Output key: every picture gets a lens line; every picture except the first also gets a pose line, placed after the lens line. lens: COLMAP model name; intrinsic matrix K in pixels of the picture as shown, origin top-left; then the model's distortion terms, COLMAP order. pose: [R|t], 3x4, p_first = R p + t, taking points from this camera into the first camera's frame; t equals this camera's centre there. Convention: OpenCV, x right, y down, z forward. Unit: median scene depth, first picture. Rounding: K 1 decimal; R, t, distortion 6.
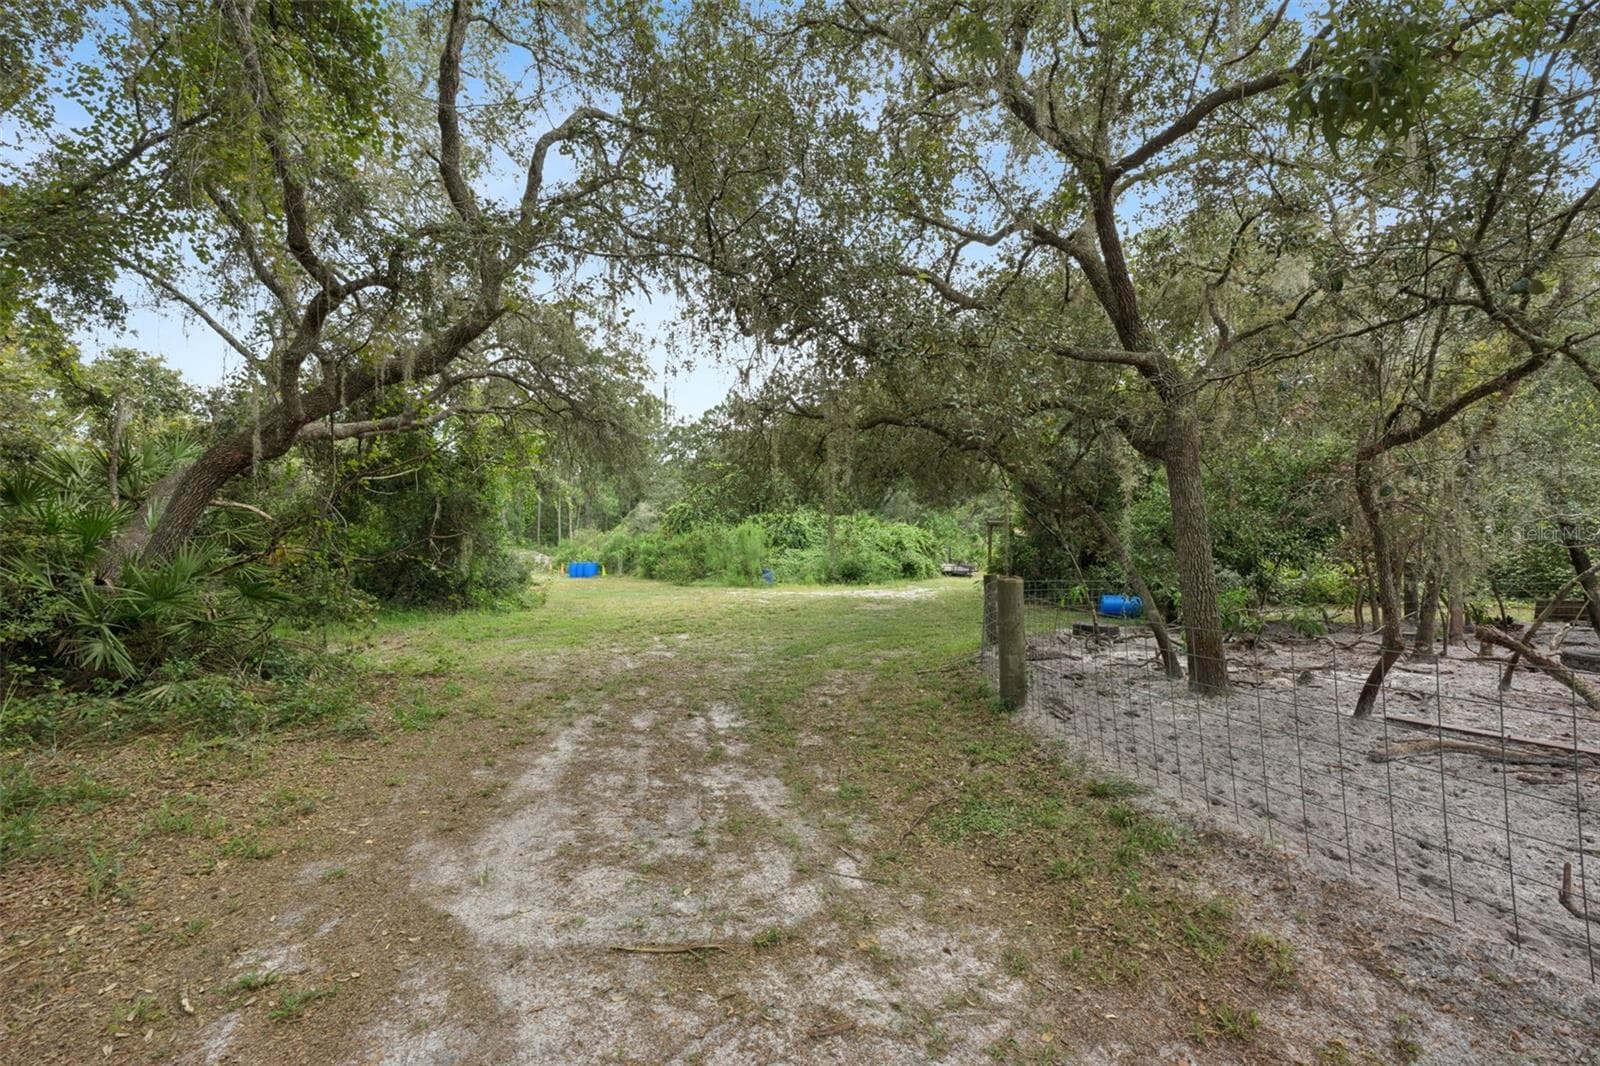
lens RADIAL K [[713.5, 0, 800.0], [0, 713.5, 533.0], [0, 0, 1]] dist [-0.000268, -0.000036]
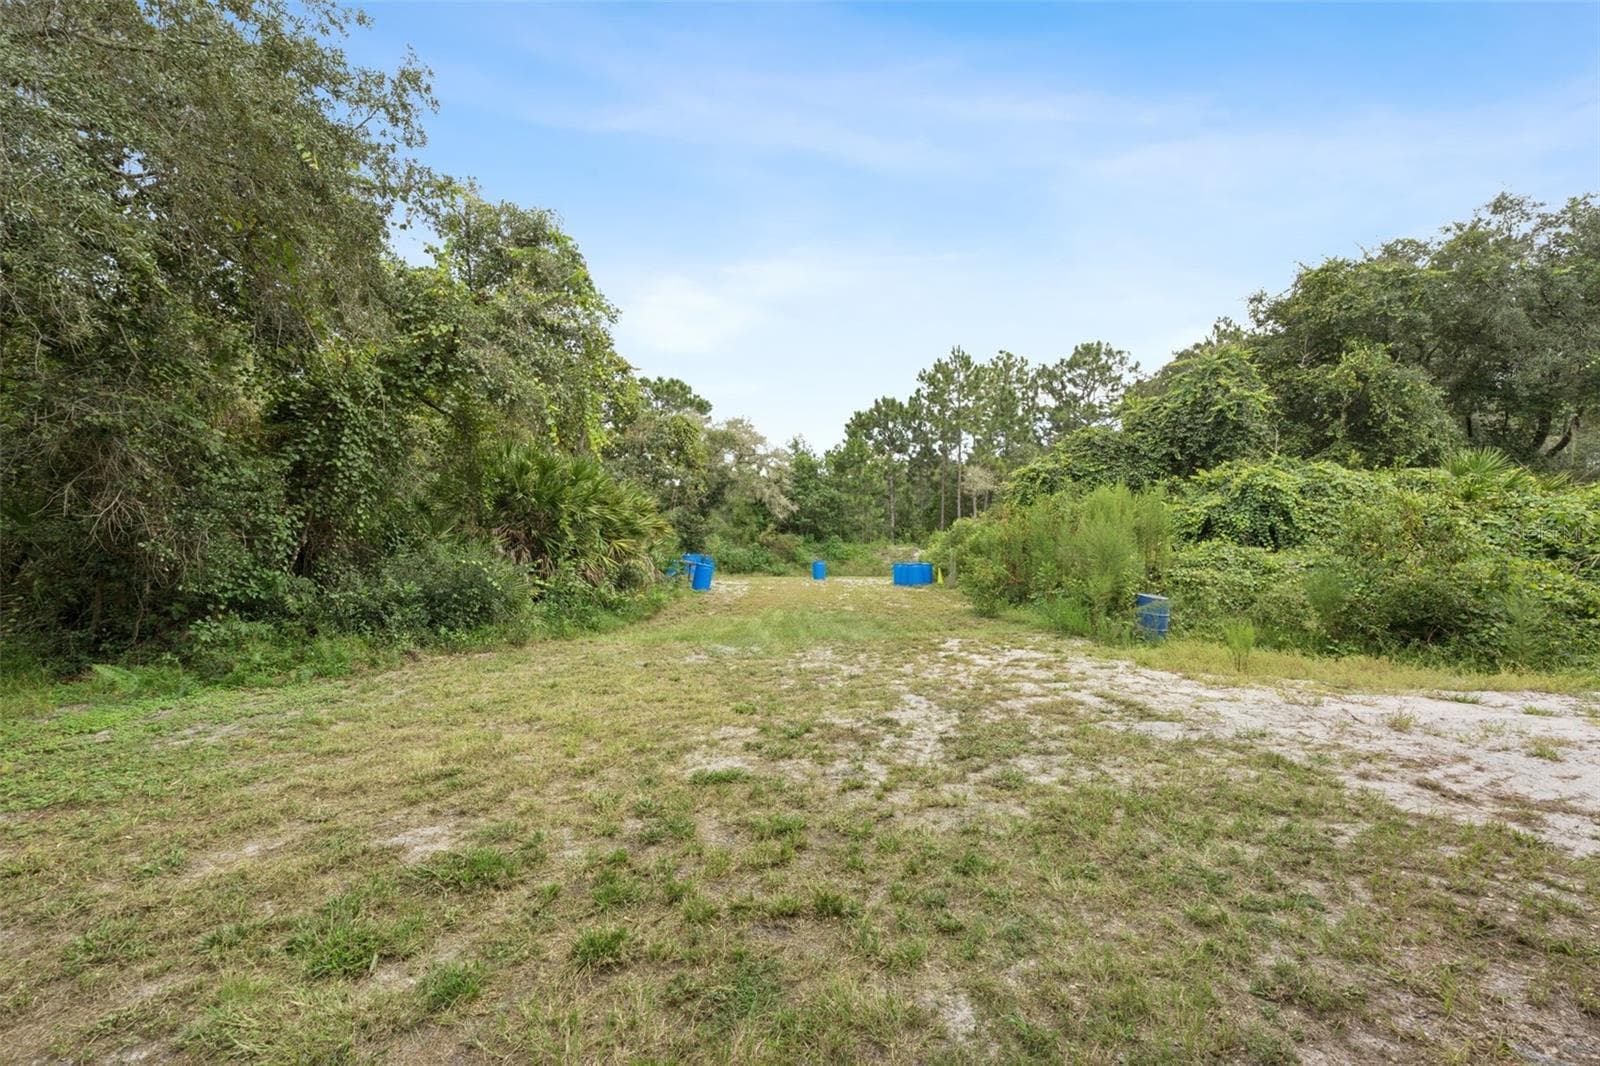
lens RADIAL K [[713.5, 0, 800.0], [0, 713.5, 533.0], [0, 0, 1]] dist [-0.000268, -0.000036]
pose [[0.778848, 0.001220, -0.627211, 0.047480], [0.001745, 0.999990, 0.004113, 0.011585], [0.627210, -0.004298, 0.778838, 0.495233]]
